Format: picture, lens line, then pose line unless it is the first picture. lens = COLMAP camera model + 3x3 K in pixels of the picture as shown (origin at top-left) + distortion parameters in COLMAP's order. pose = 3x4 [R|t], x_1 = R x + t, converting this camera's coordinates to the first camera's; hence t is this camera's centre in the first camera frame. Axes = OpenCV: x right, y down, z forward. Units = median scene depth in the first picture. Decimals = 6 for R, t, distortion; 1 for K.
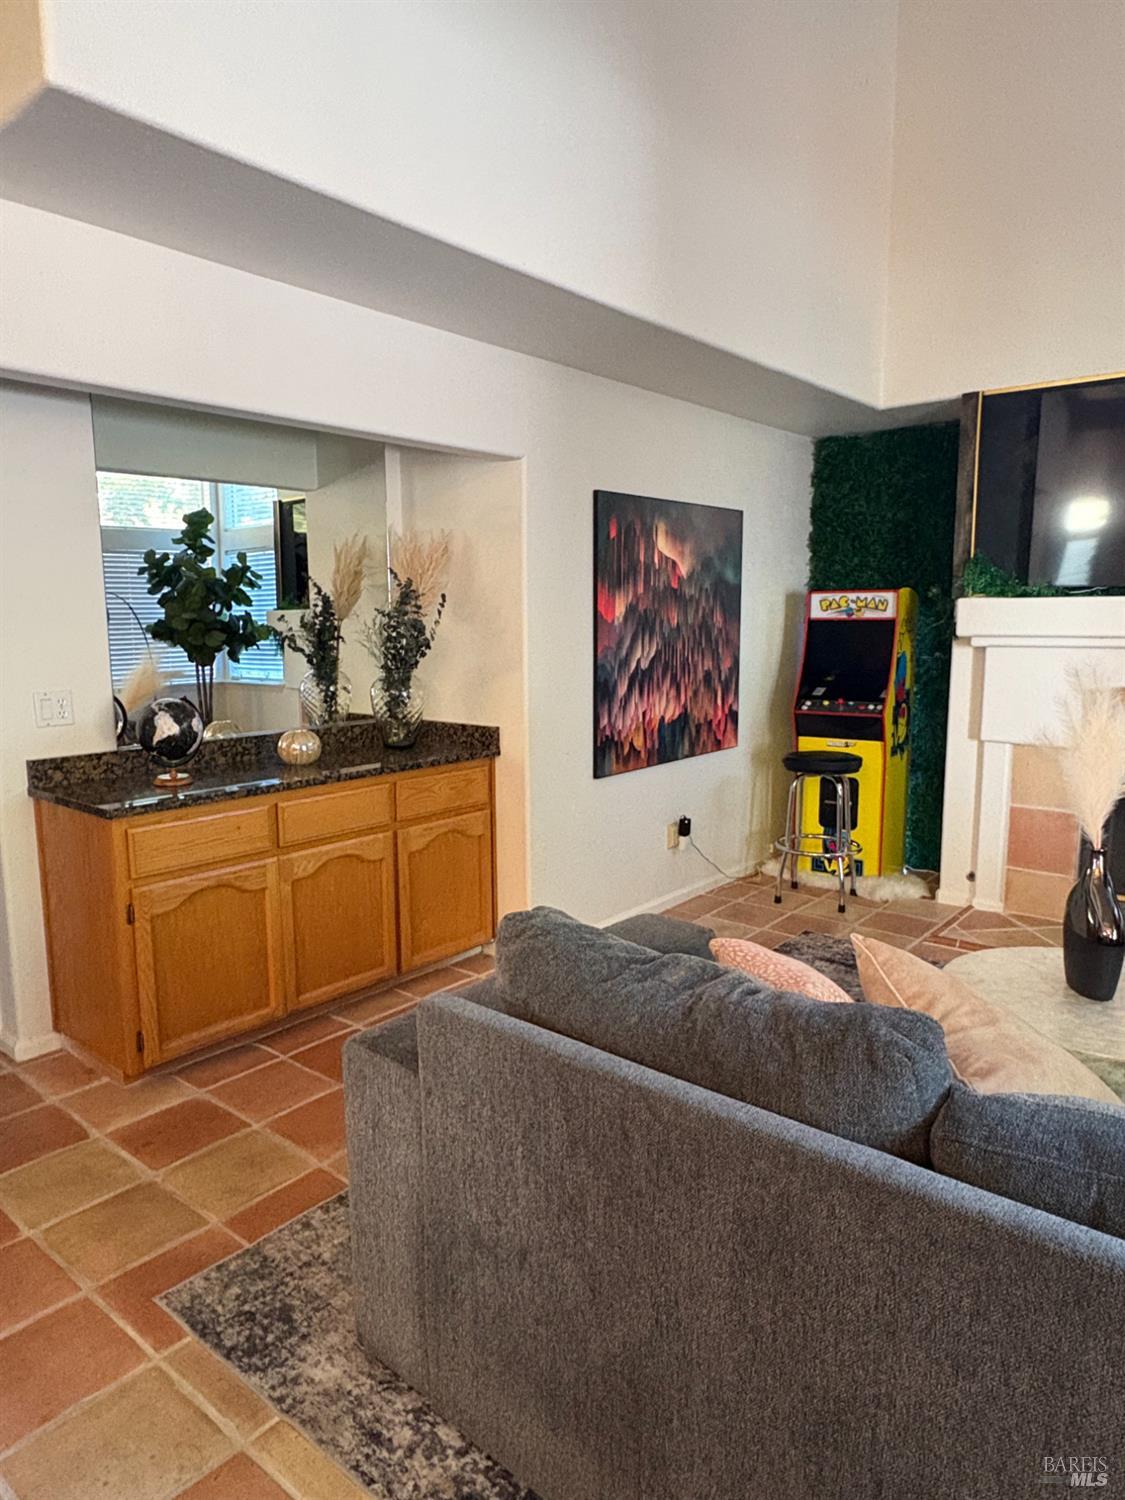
lens RADIAL K [[956.1, 0, 556.9], [0, 956.1, 746.9], [0, 0, 1]] dist [-0.002691, 0.005300]
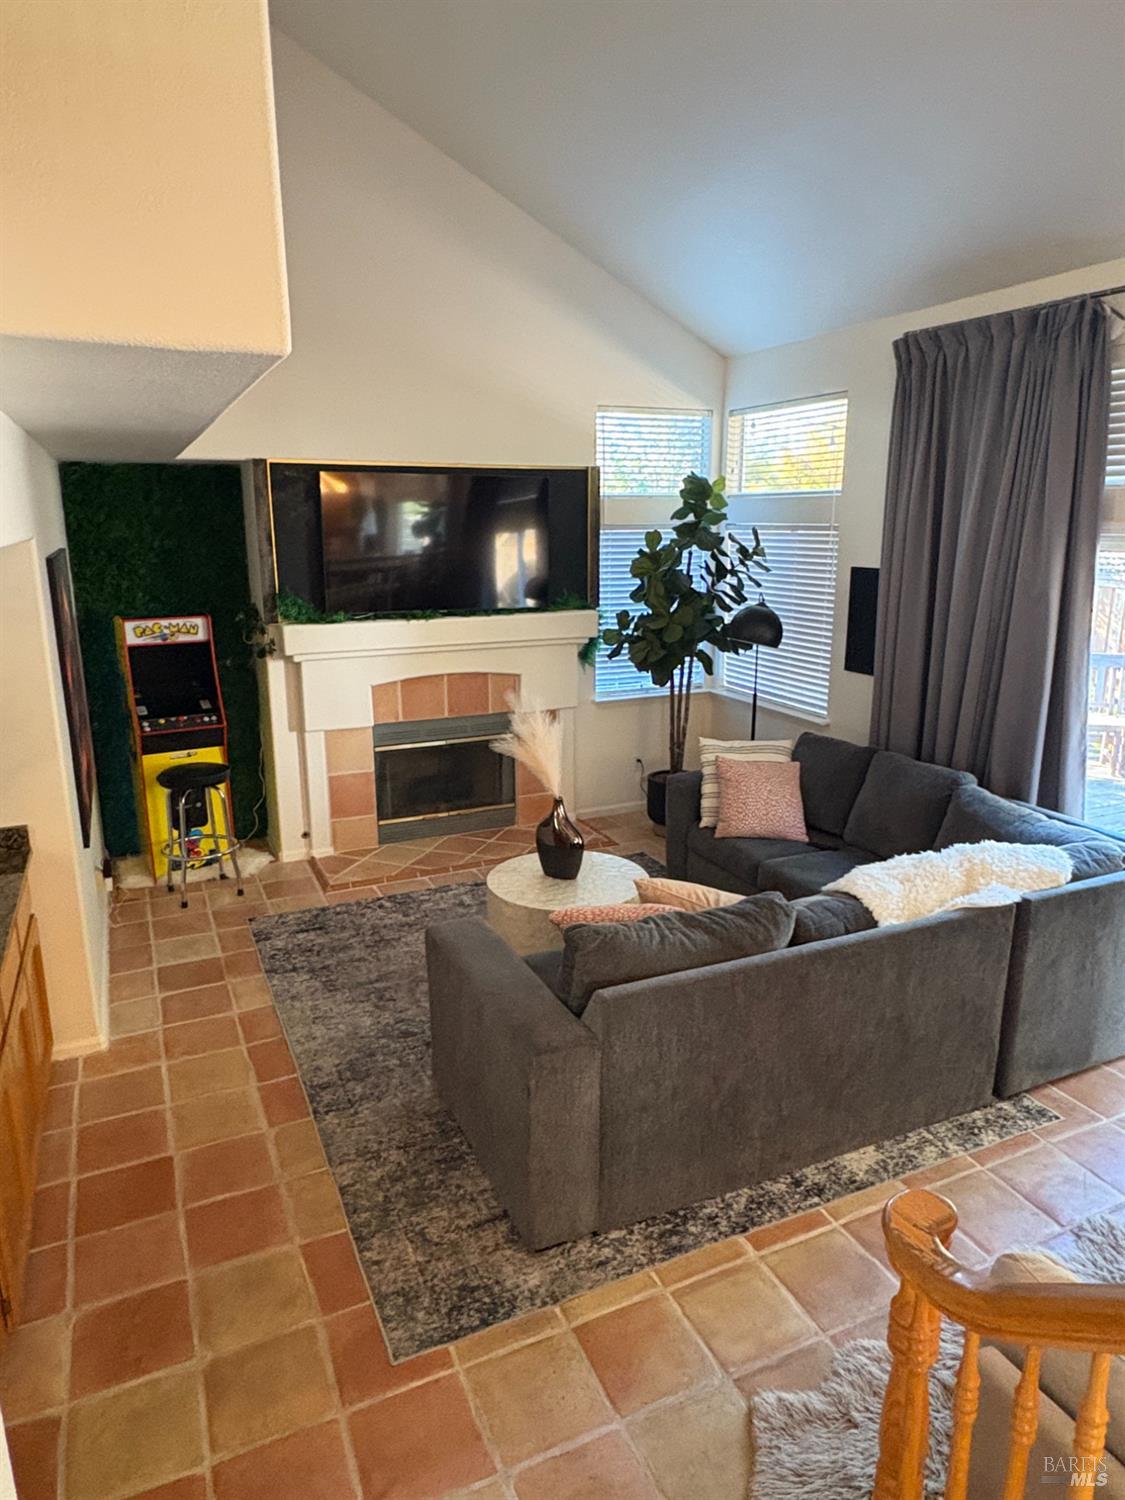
lens RADIAL K [[956.1, 0, 560.3], [0, 956.1, 746.7], [0, 0, 1]] dist [-0.002691, 0.005300]
pose [[0.428047, -0.205381, 0.880111, -0.942290], [0.125433, 0.977912, 0.167199, -0.272910], [-0.895010, 0.038826, 0.444353, 0.190470]]
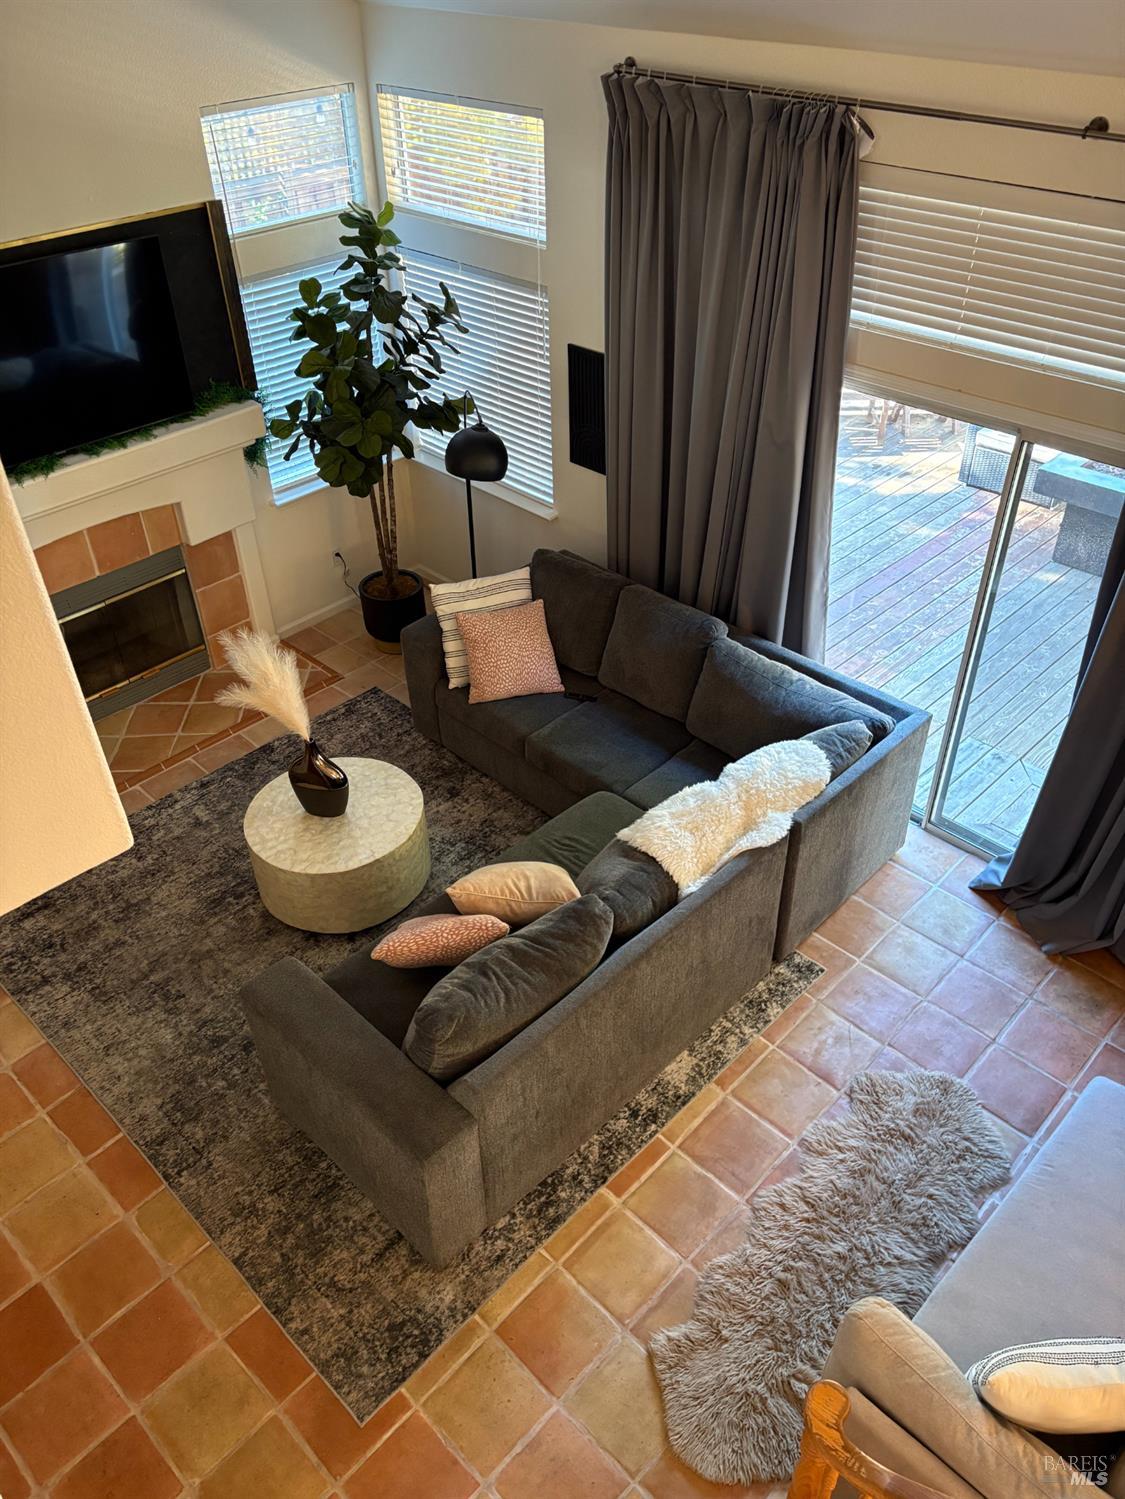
lens RADIAL K [[1142.2, 0, 562.1], [0, 1142.2, 745.2], [0, 0, 1]] dist [0.061744, -0.047446]
pose [[0.075580, -0.603464, 0.793800, -0.882921], [0.158939, 0.793190, 0.587867, -0.903382], [-0.984391, 0.081735, 0.155863, 0.276262]]
